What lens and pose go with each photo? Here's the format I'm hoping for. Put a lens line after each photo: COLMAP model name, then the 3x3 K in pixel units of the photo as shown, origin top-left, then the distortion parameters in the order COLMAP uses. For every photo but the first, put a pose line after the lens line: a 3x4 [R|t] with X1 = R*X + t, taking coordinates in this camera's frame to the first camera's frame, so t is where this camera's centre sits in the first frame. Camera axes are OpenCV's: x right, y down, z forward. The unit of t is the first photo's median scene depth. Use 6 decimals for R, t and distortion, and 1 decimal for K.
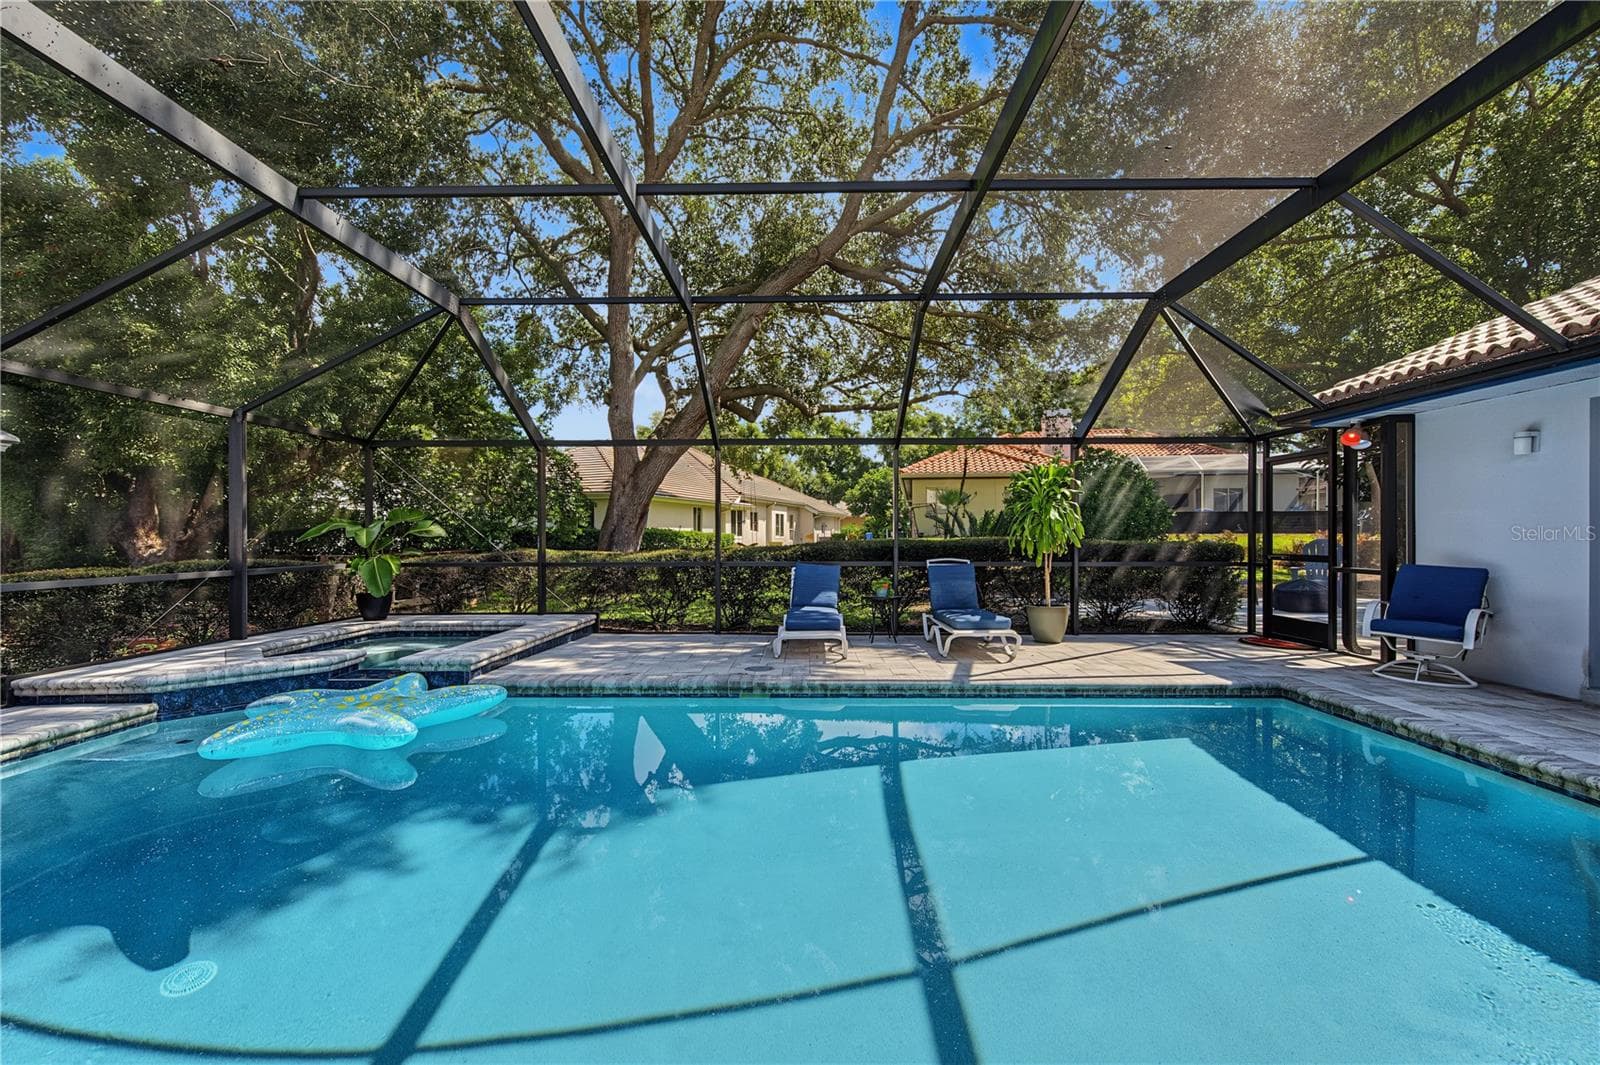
lens RADIAL K [[625.0, 0, 806.7], [0, 625.0, 535.8], [0, 0, 1]] dist [0.002692, -0.002169]
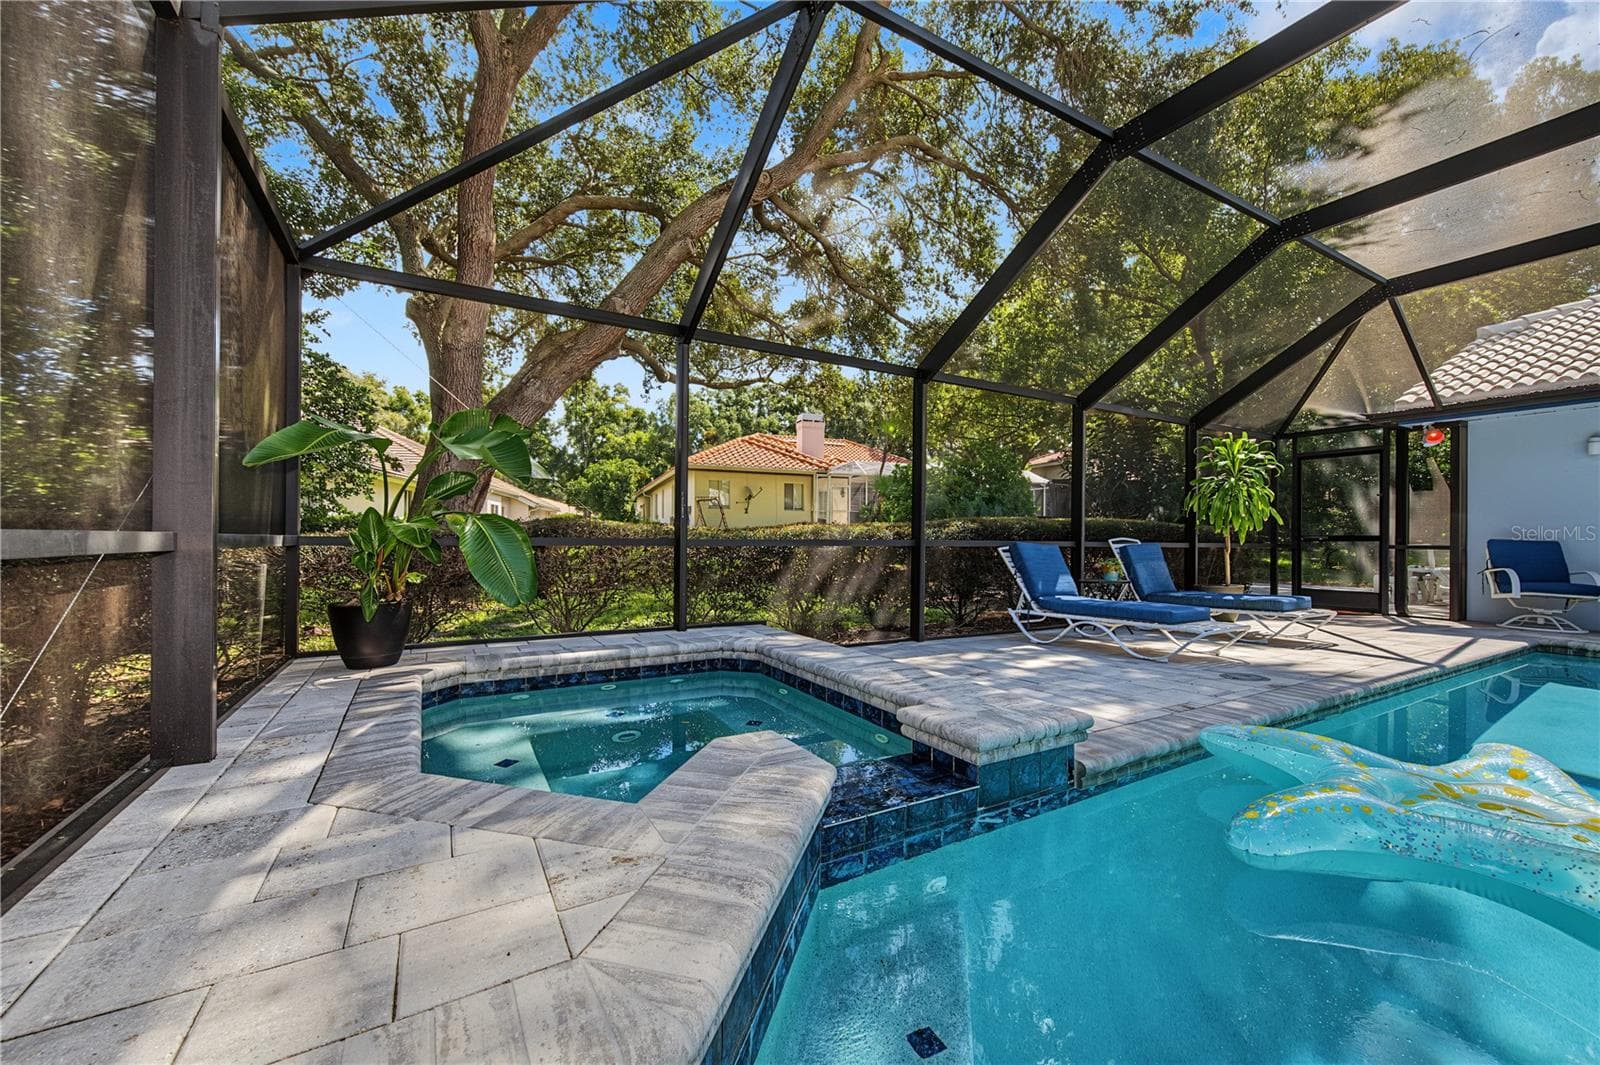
lens RADIAL K [[625.0, 0, 803.4], [0, 625.0, 537.9], [0, 0, 1]] dist [0.002692, -0.002169]
pose [[0.862725, 0.003496, 0.505662, -0.835514], [-0.004732, 0.999988, 0.001160, 0.034877], [-0.505652, -0.003394, 0.862731, 0.490845]]
